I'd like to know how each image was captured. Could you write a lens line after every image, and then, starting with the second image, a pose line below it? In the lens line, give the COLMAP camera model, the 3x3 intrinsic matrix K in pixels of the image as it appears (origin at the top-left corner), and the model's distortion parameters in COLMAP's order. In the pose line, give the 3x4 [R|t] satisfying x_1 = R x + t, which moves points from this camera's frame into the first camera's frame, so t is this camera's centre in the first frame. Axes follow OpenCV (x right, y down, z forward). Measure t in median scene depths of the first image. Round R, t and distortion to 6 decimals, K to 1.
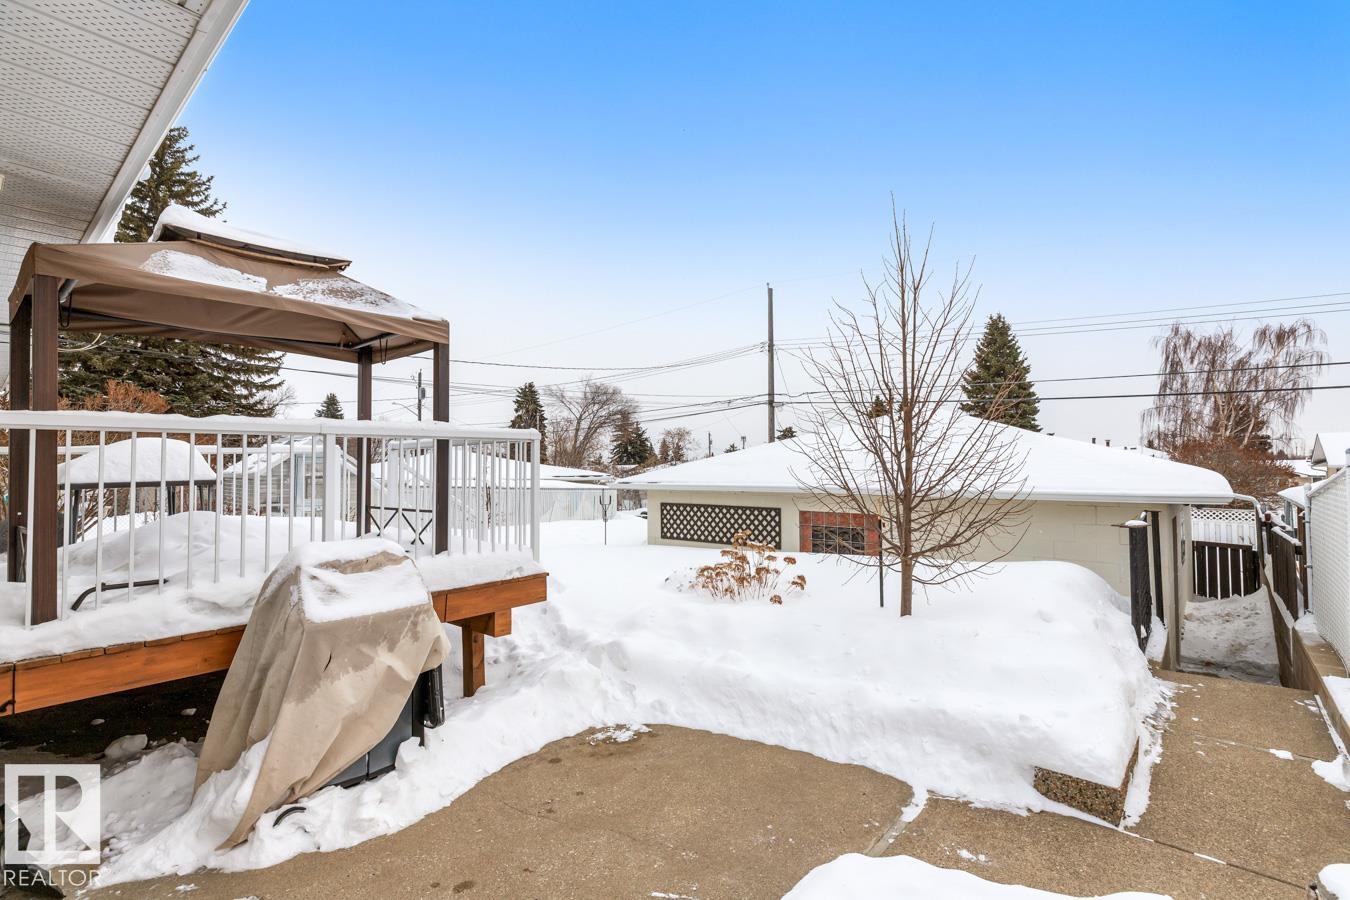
lens RADIAL K [[628.0, 0, 675.0], [0, 628.0, 450.0], [0, 0, 1]] dist [-0.015621, -0.000327]
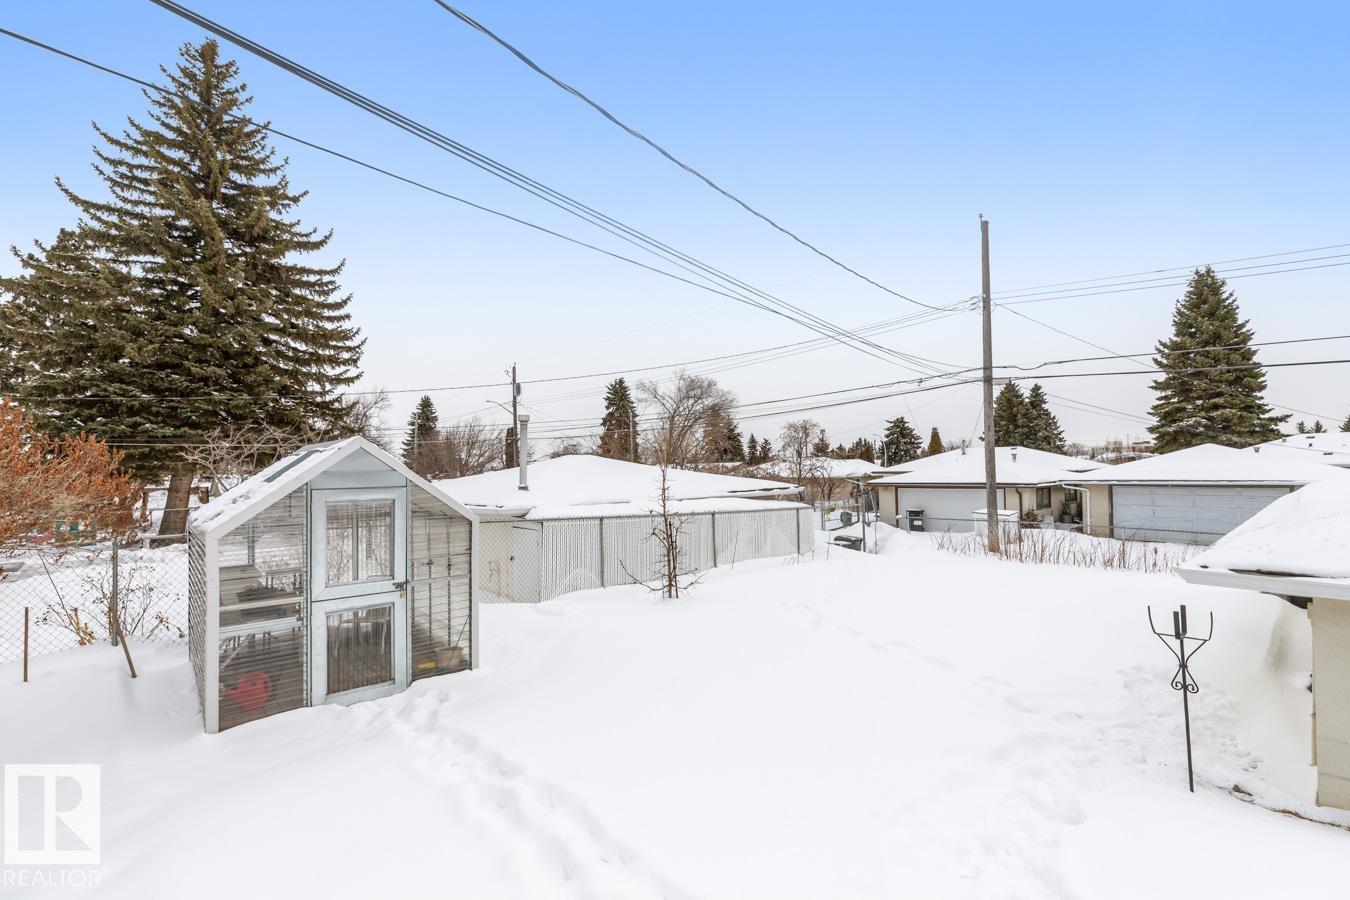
lens RADIAL K [[614.7, 0, 675.0], [0, 614.7, 450.0], [0, 0, 1]] dist [0.000888, 0.000171]
pose [[0.992292, -0.019841, -0.122325, -0.115298], [0.020768, 0.999764, 0.006301, -0.005015], [0.122171, -0.008793, 0.992470, 0.235589]]
